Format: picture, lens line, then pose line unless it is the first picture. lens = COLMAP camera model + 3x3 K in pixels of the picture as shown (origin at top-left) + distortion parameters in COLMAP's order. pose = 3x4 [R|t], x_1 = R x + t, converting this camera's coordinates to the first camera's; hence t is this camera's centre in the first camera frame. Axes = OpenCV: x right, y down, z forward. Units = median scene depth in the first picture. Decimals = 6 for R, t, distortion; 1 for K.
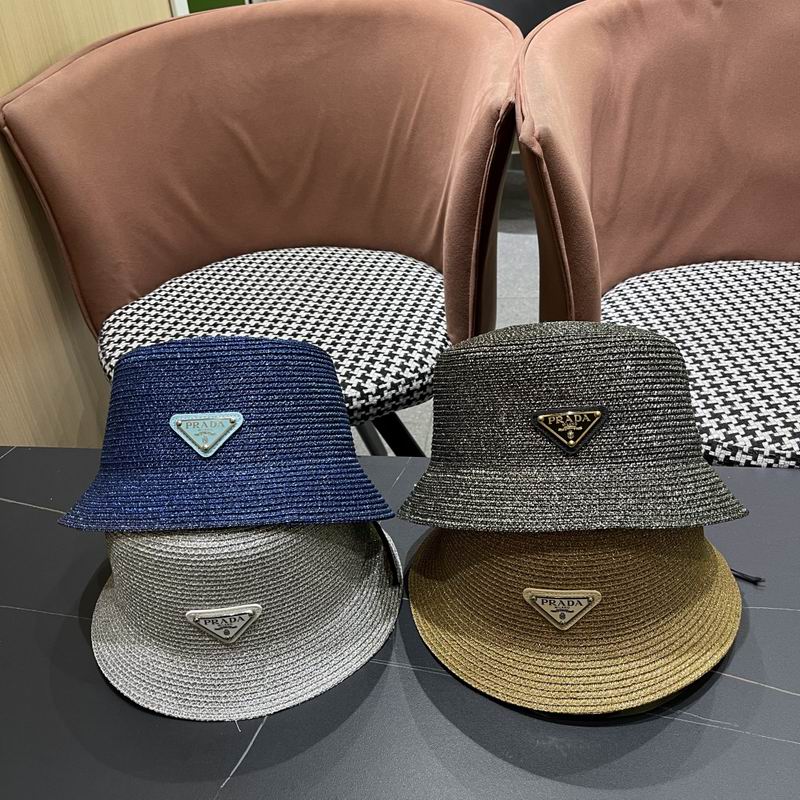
lens RADIAL K [[840.9, 0, 385.5], [0, 840.9, 394.5], [0, 0, 1]] dist [0.009931, 0.000000]
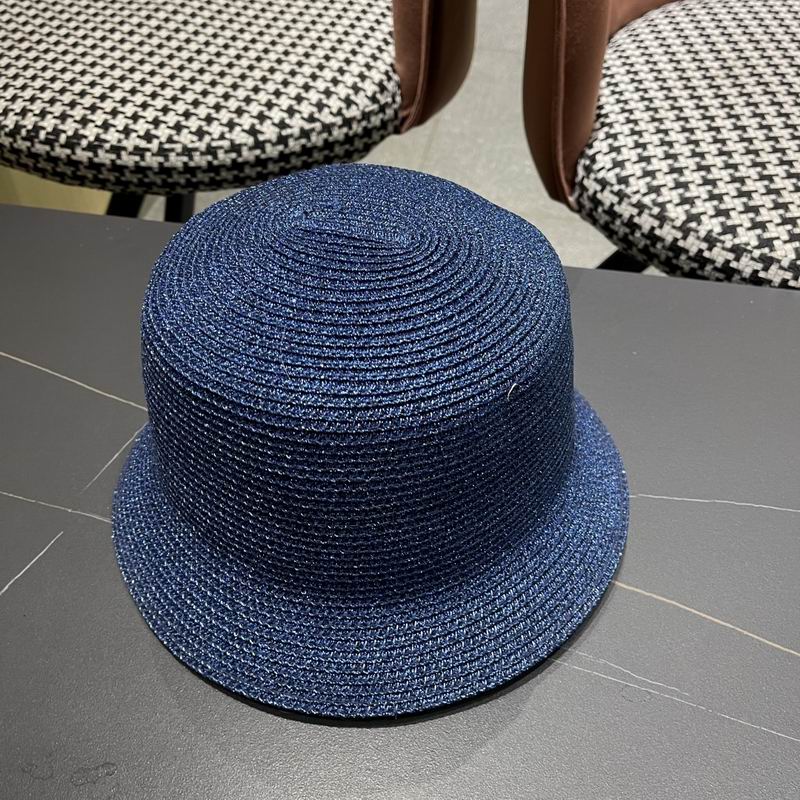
lens RADIAL K [[840.9, 0, 398.9], [0, 840.9, 412.5], [0, 0, 1]] dist [0.009931, 0.000000]
pose [[0.996994, 0.077473, 0.000163, 0.108479], [-0.074580, 0.959184, 0.272772, 0.016288], [0.020976, -0.271965, 0.962079, 0.263062]]
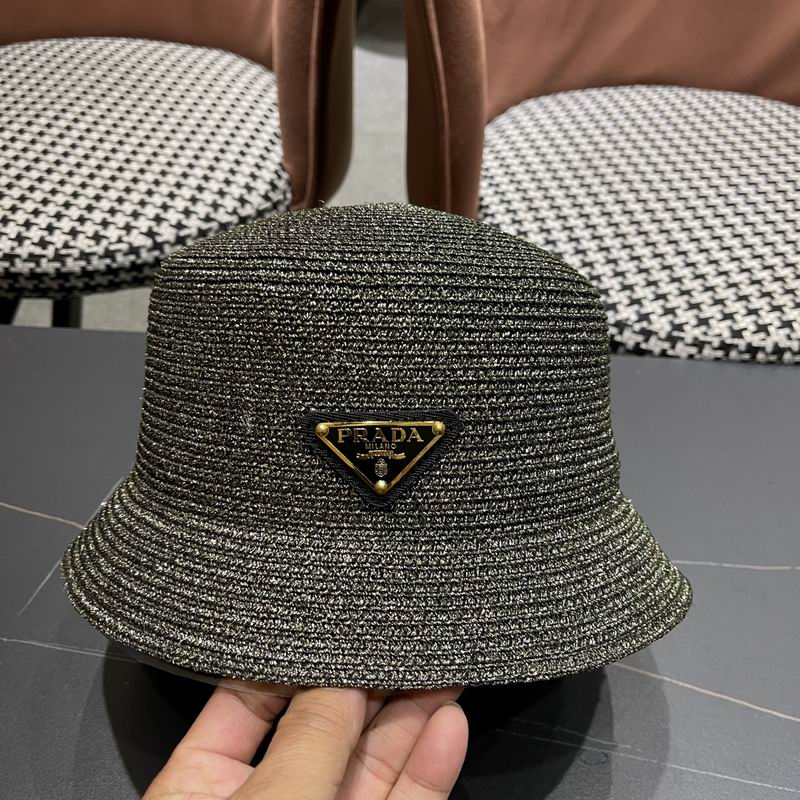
lens RADIAL K [[840.9, 0, 397.9], [0, 840.9, 405.8], [0, 0, 1]] dist [0.009931, 0.000000]
pose [[0.989092, 0.004040, 0.147240, 0.071638], [-0.031412, 0.982413, 0.184058, -0.002527], [-0.143907, -0.186676, 0.971824, 0.249564]]
